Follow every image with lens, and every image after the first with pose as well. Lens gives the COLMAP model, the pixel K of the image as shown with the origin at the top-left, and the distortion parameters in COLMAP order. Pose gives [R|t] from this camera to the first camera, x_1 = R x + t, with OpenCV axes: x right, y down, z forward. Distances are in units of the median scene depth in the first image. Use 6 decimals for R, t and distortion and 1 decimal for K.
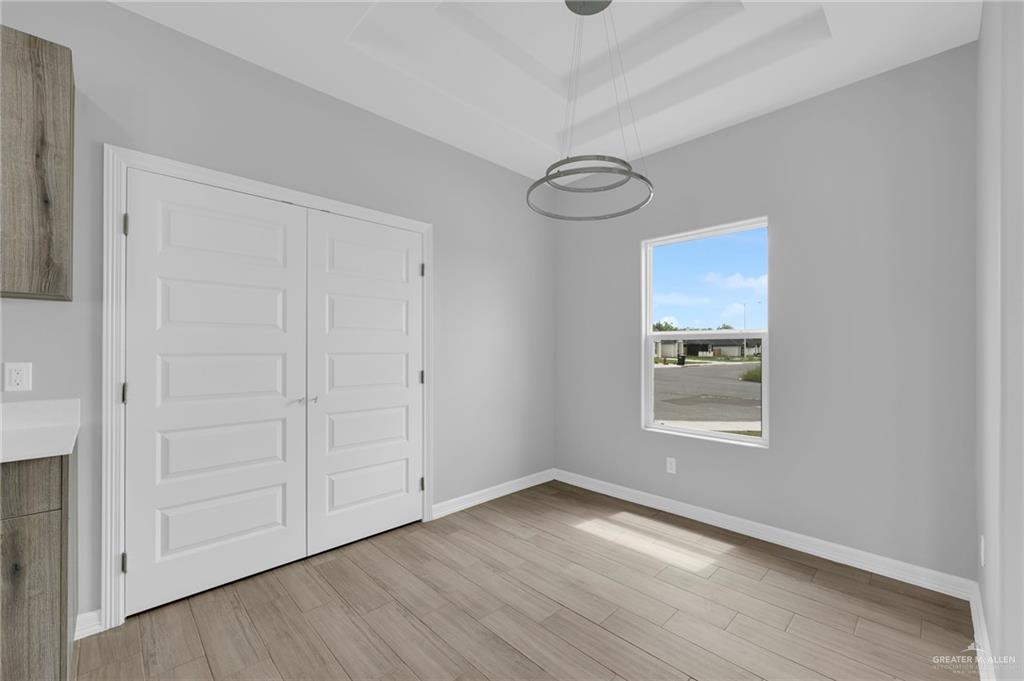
lens RADIAL K [[418.5, 0, 518.2], [0, 418.5, 344.3], [0, 0, 1]] dist [-0.001417, 0.000076]
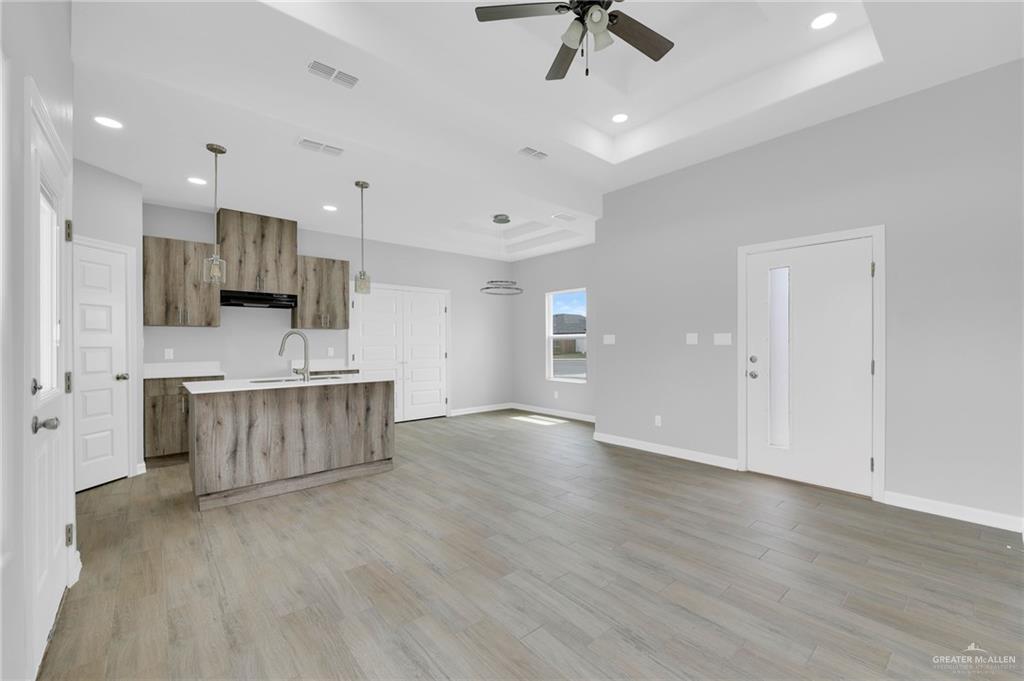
lens RADIAL K [[418.5, 0, 518.0], [0, 418.5, 345.4], [0, 0, 1]] dist [-0.001417, 0.000076]
pose [[0.997838, -0.006768, -0.065379, 0.412303], [0.007691, 0.999874, 0.013880, -0.009205], [0.065276, -0.014353, 0.997764, -1.661028]]
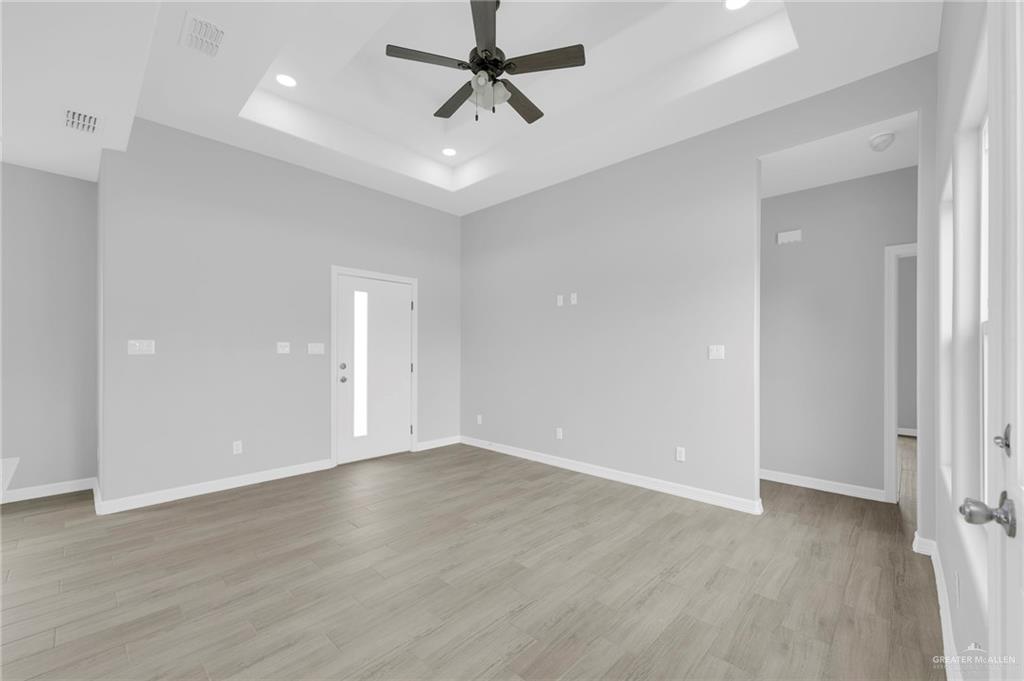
lens RADIAL K [[418.5, 0, 511.5], [0, 418.5, 349.6], [0, 0, 1]] dist [-0.001417, 0.000076]
pose [[-0.021925, -0.003045, 0.999755, -0.684945], [-0.005685, 0.999980, 0.002921, -0.010084], [-0.999743, -0.005619, -0.021941, -0.684343]]
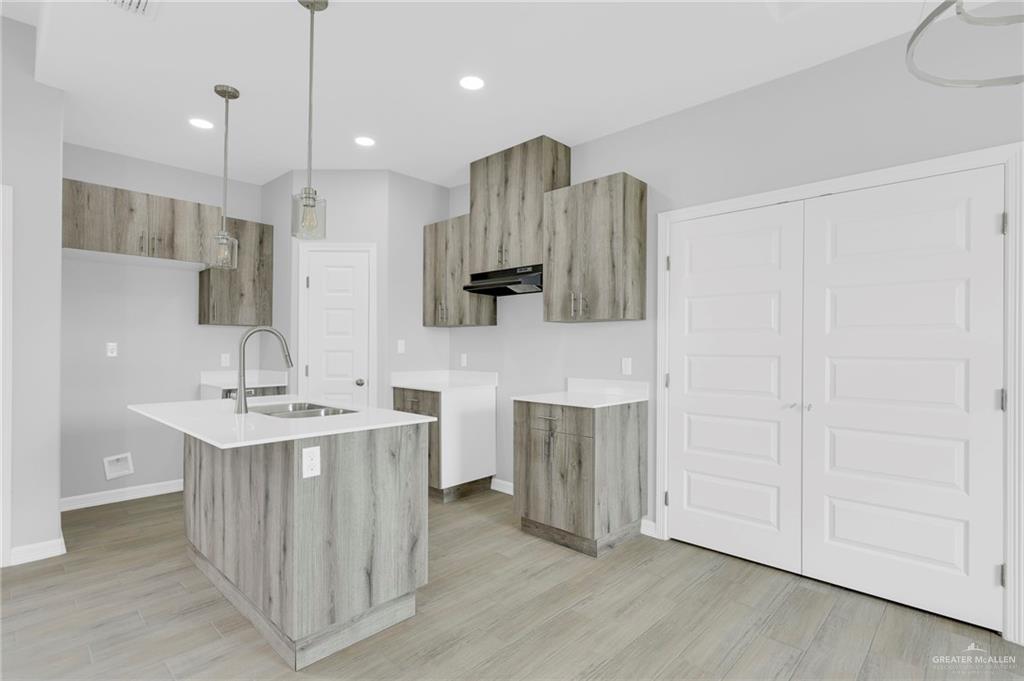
lens RADIAL K [[494.9, 0, 519.0], [0, 494.9, 347.5], [0, 0, 1]] dist [0.002395, -0.000063]
pose [[0.025803, -0.003907, -0.999659, 0.593376], [0.003142, 0.999988, -0.003827, 0.003774], [0.999662, -0.003042, 0.025815, 0.348585]]
